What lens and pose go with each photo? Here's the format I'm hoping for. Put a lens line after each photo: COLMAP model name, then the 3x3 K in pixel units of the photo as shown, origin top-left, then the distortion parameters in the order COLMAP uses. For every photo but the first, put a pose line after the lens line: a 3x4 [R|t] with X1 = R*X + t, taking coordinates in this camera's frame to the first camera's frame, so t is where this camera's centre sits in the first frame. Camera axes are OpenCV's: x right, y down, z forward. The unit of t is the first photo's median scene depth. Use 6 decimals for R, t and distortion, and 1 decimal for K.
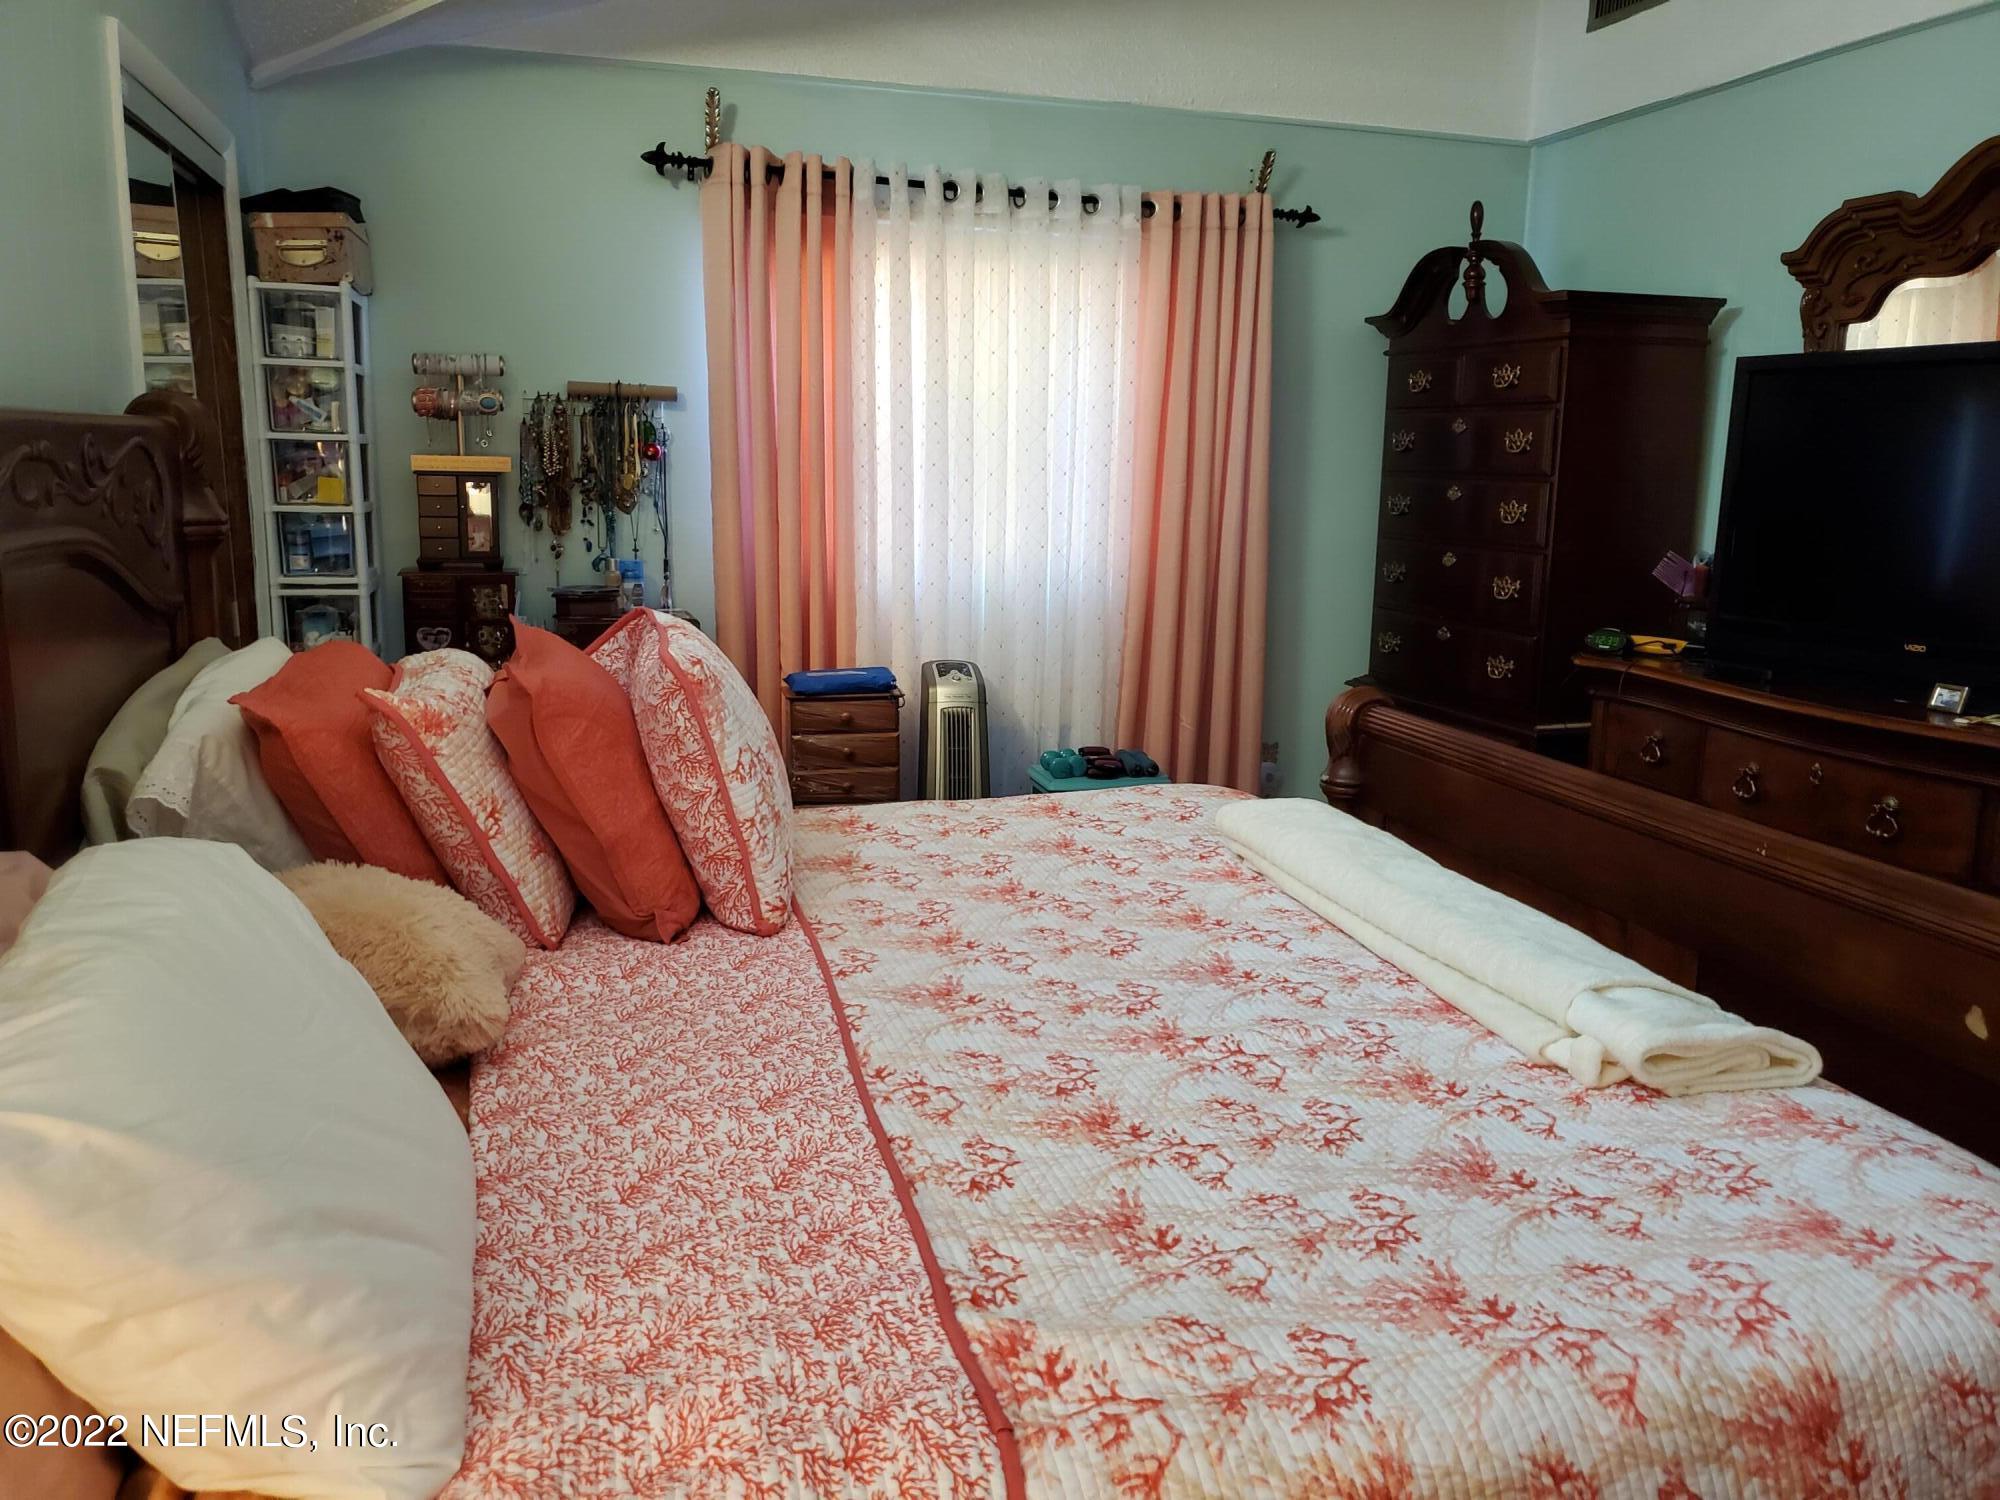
lens RADIAL K [[1563.1, 0, 1012.1], [0, 1563.1, 759.6], [0, 0, 1]] dist [0.004963, 0.007421]
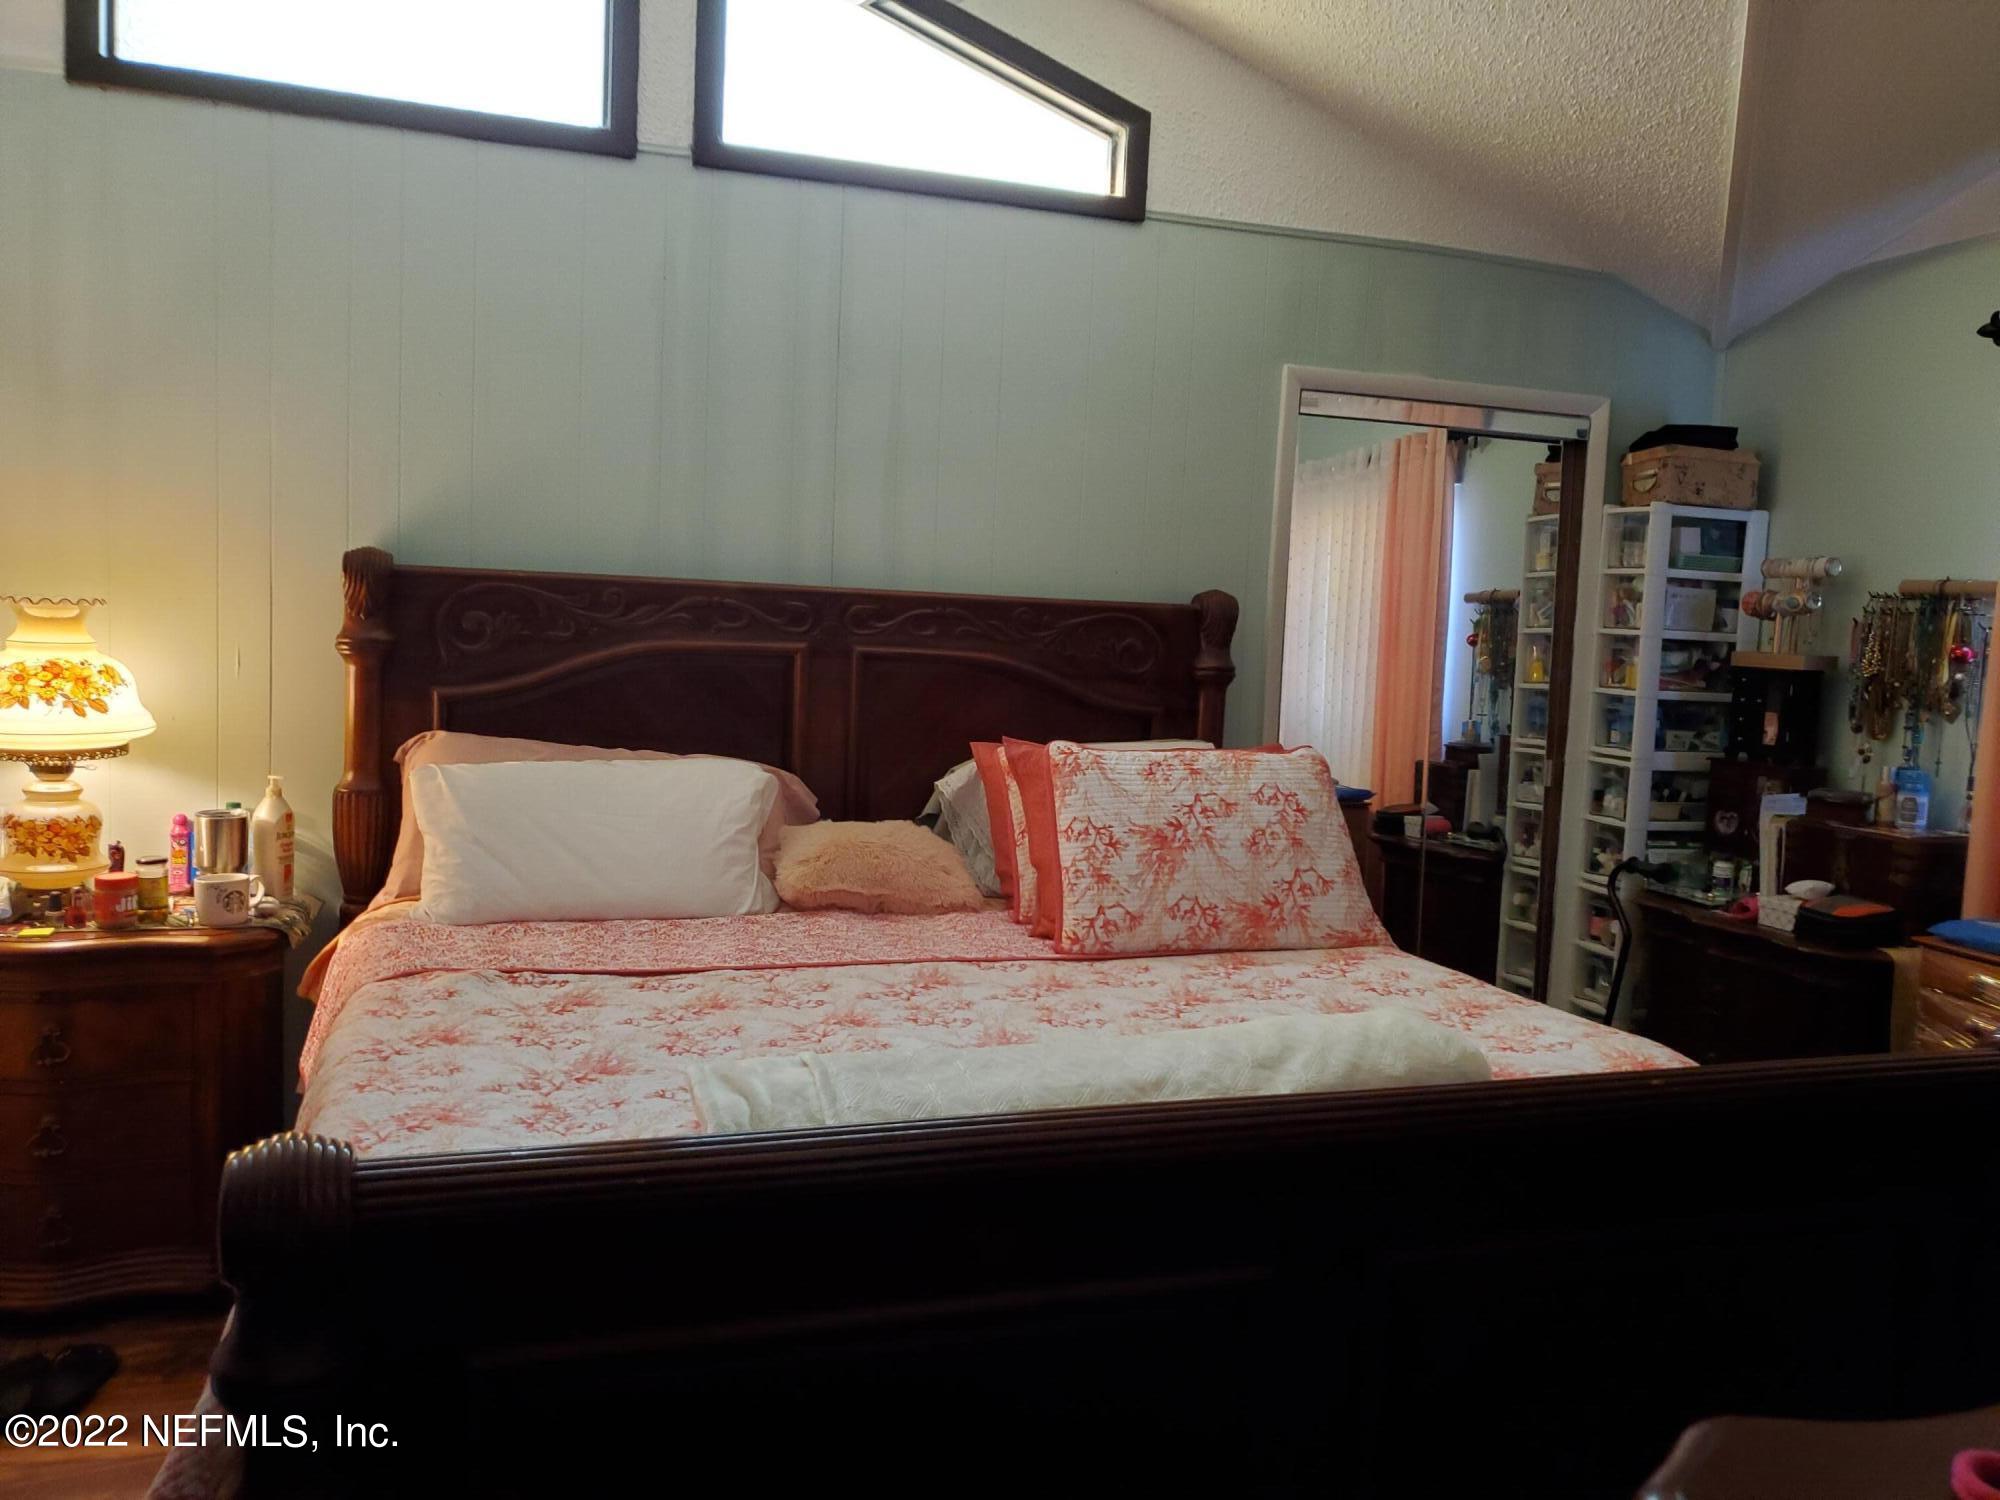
lens RADIAL K [[1563.1, 0, 1013.7], [0, 1563.1, 744.3], [0, 0, 1]] dist [0.004963, 0.007421]
pose [[0.047692, 0.066479, -0.996647, 0.655808], [-0.235575, 0.970385, 0.053454, -0.072216], [0.970685, 0.232236, 0.061940, 0.459503]]
